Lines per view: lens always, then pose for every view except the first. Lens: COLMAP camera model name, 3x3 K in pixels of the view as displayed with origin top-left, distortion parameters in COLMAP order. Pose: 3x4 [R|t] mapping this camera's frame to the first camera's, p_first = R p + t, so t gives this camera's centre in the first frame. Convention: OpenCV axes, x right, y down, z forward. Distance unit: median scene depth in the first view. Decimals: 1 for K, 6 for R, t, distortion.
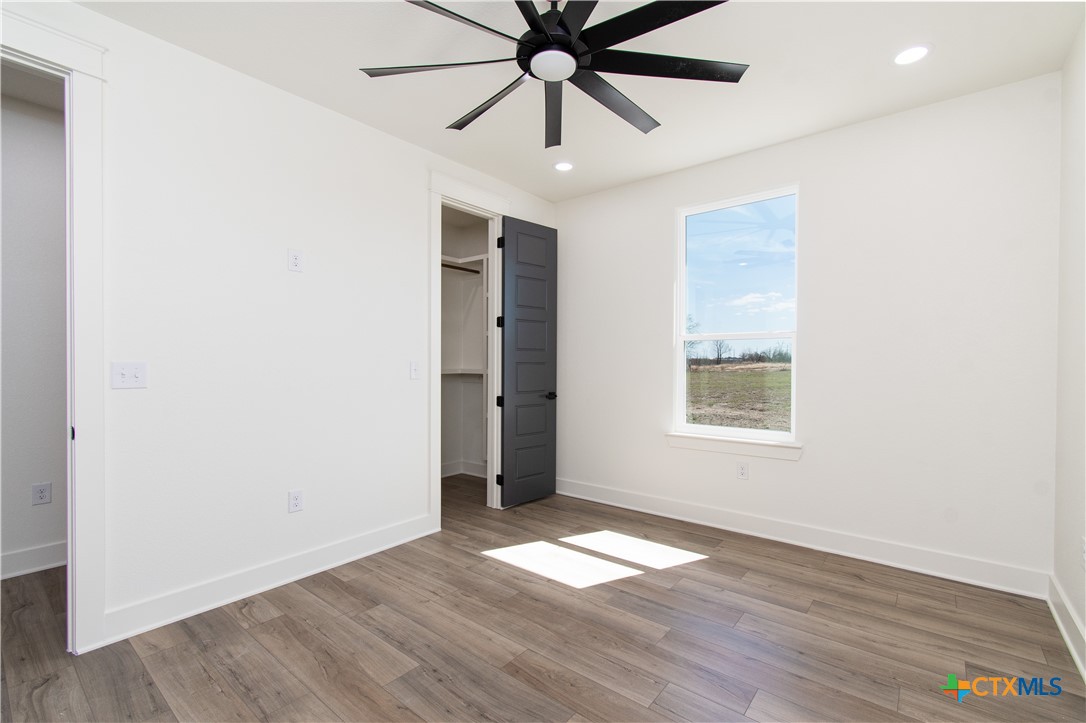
lens RADIAL K [[480.1, 0, 544.4], [0, 480.1, 359.6], [0, 0, 1]] dist [0.002358, -0.001461]
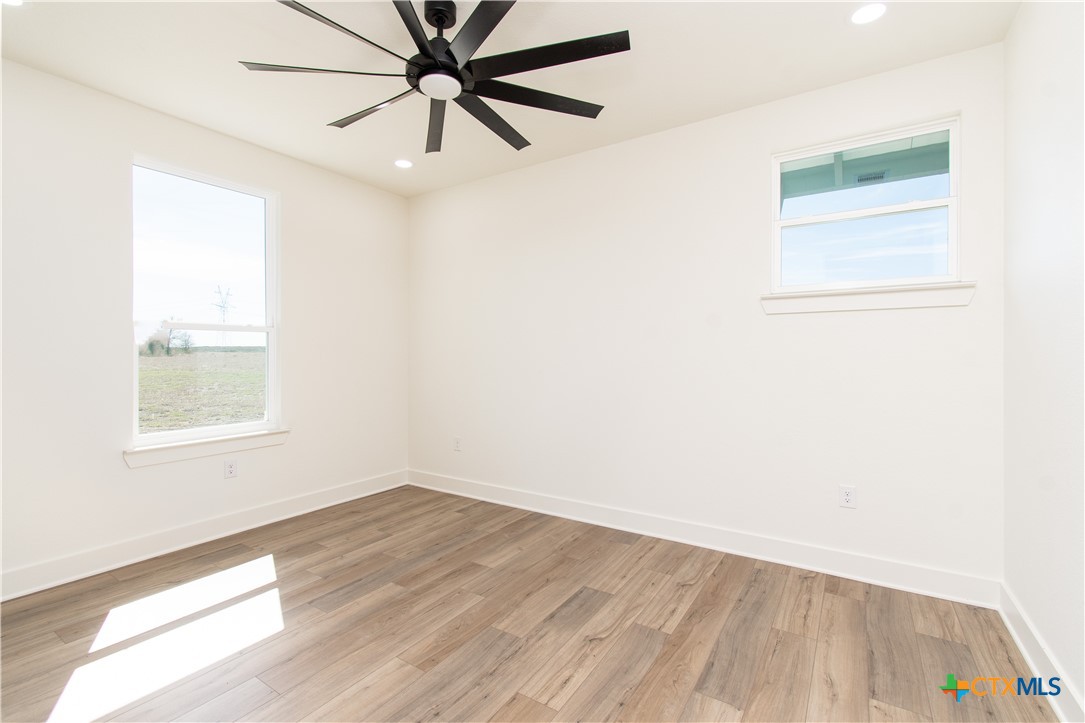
lens RADIAL K [[479.6, 0, 541.6], [0, 479.6, 356.8], [0, 0, 1]] dist [0.002358, -0.001461]
pose [[-0.107320, -0.003786, 0.994217, -0.789566], [-0.004752, 0.999983, 0.003295, 0.001893], [-0.994213, -0.004371, -0.107336, 0.639952]]
